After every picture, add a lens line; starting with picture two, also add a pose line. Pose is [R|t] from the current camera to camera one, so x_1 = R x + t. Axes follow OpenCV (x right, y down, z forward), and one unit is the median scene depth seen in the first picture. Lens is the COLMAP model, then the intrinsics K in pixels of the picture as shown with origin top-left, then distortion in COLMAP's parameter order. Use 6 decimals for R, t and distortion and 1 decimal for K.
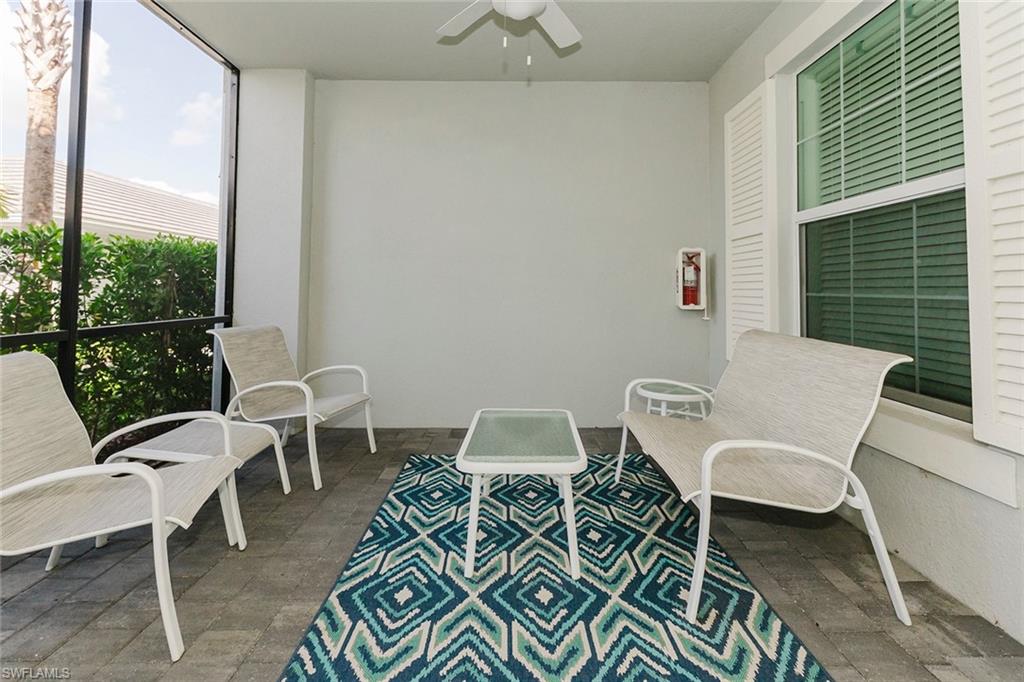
lens RADIAL K [[478.2, 0, 512.5], [0, 478.2, 310.7], [0, 0, 1]] dist [0.003401, 0.000139]
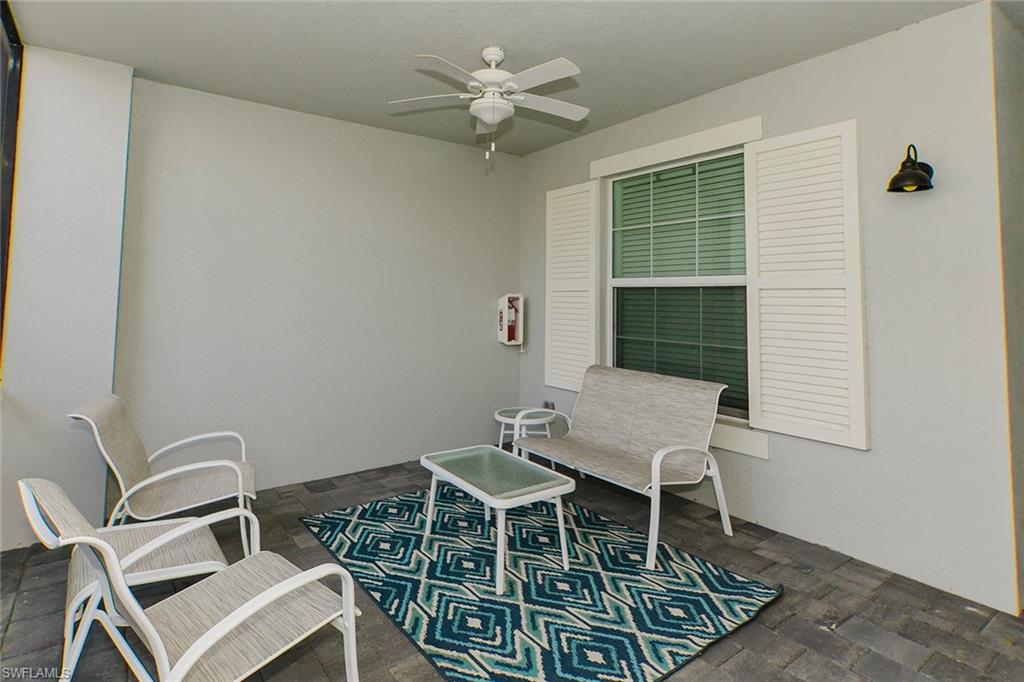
lens RADIAL K [[493.7, 0, 512.0], [0, 493.7, 341.0], [0, 0, 1]] dist [0.003974, 0.000504]
pose [[0.830061, -0.038266, 0.556358, -0.684854], [0.023140, 0.999147, 0.034198, -0.118808], [-0.557192, -0.015512, 0.830239, -0.044842]]
